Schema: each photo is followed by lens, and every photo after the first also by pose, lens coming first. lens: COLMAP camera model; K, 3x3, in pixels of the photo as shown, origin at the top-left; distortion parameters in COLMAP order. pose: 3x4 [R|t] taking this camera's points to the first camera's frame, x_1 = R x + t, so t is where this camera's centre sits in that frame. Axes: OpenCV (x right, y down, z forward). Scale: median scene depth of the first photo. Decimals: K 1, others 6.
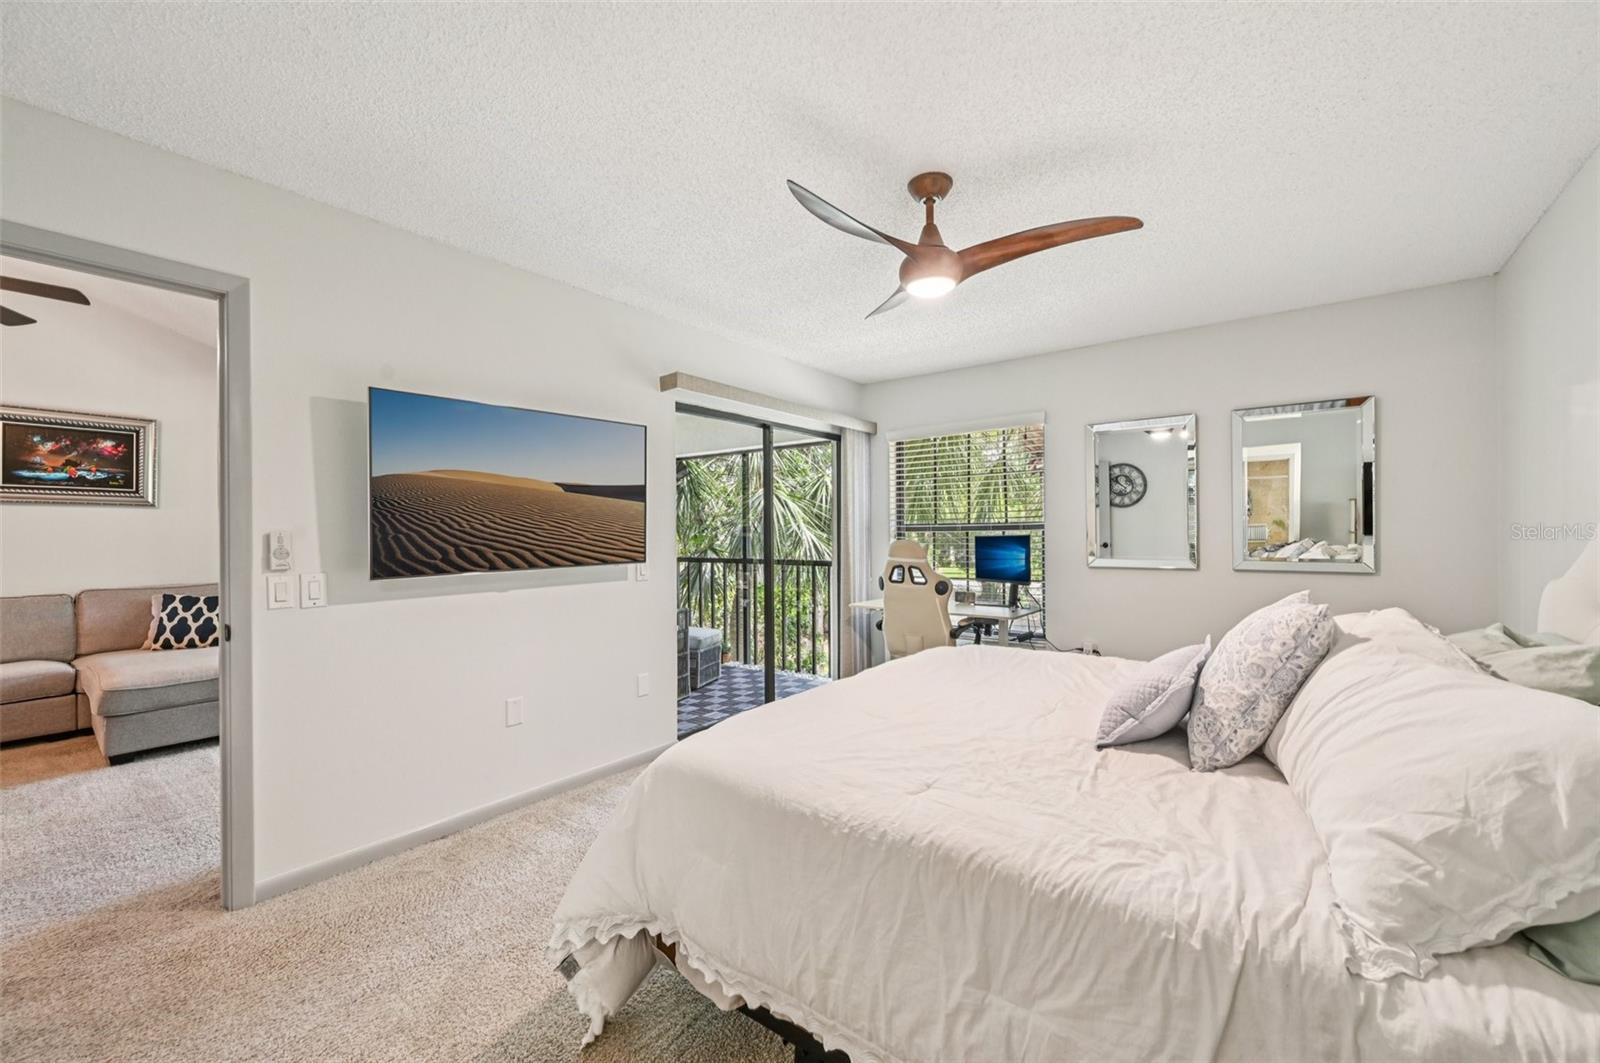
lens RADIAL K [[636.9, 0, 806.2], [0, 636.9, 530.1], [0, 0, 1]] dist [-0.000271, -0.000145]
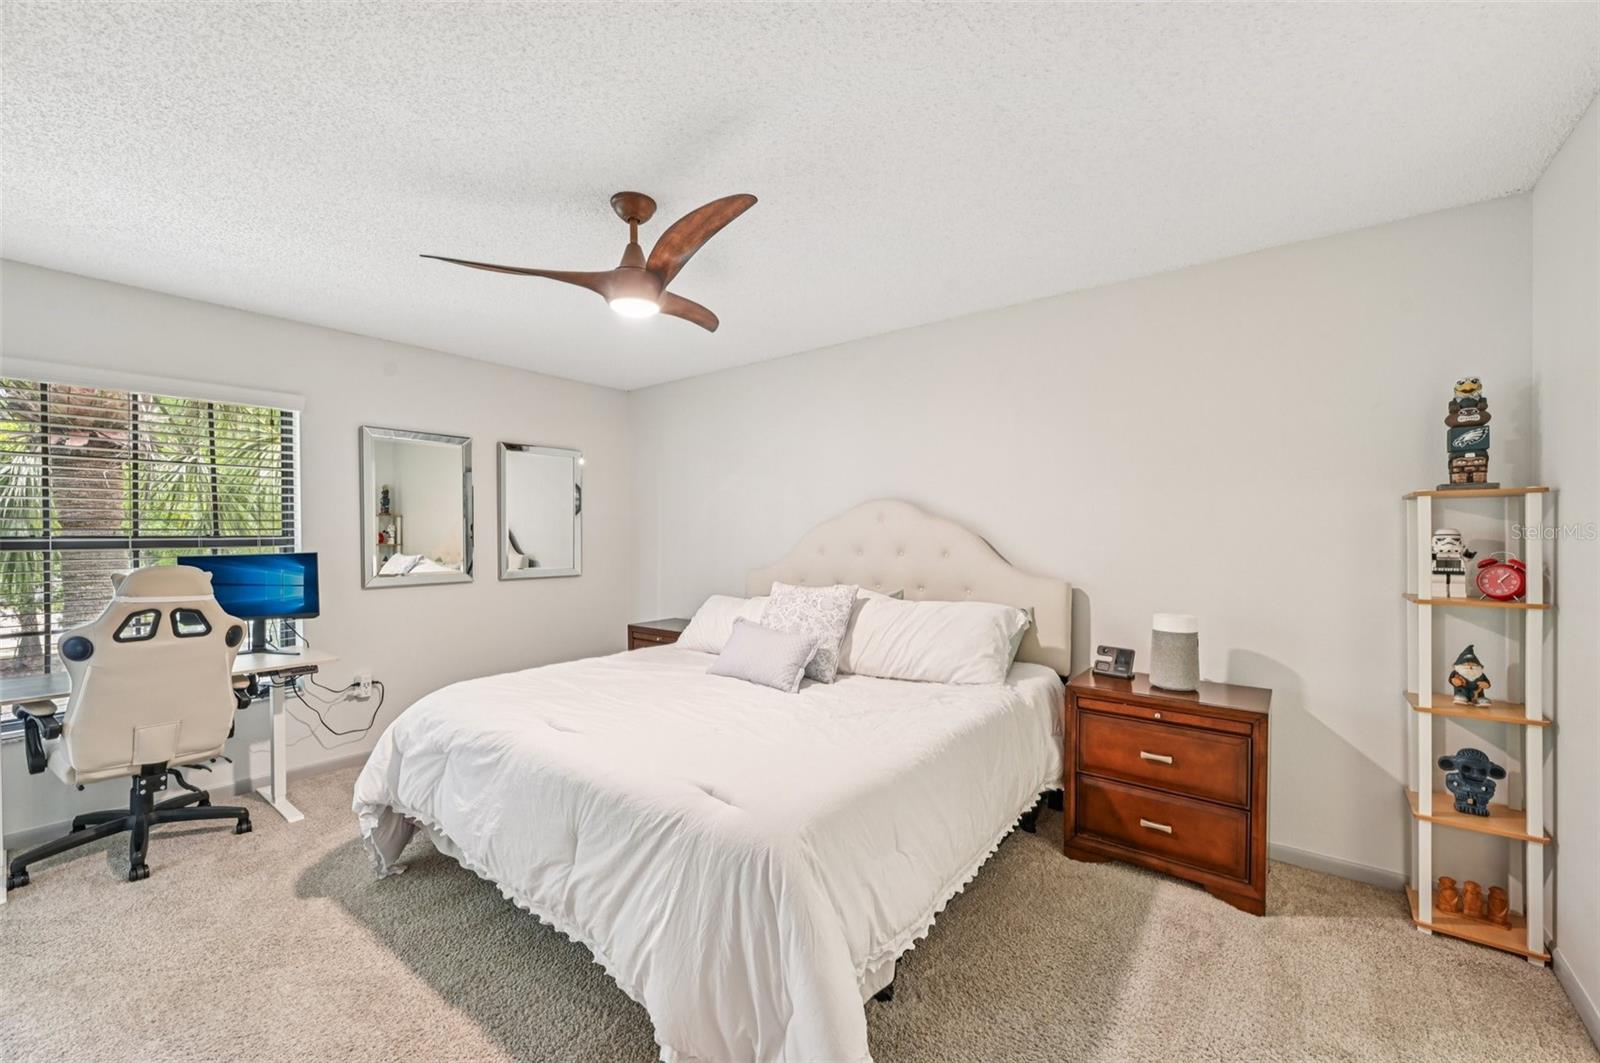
lens RADIAL K [[623.8, 0, 825.1], [0, 623.8, 538.1], [0, 0, 1]] dist [0.000331, 0.000008]
pose [[0.006827, 0.005551, 0.999961, -0.424624], [0.001121, 0.999984, -0.005559, -0.005927], [-0.999976, 0.001159, 0.006821, 0.376530]]
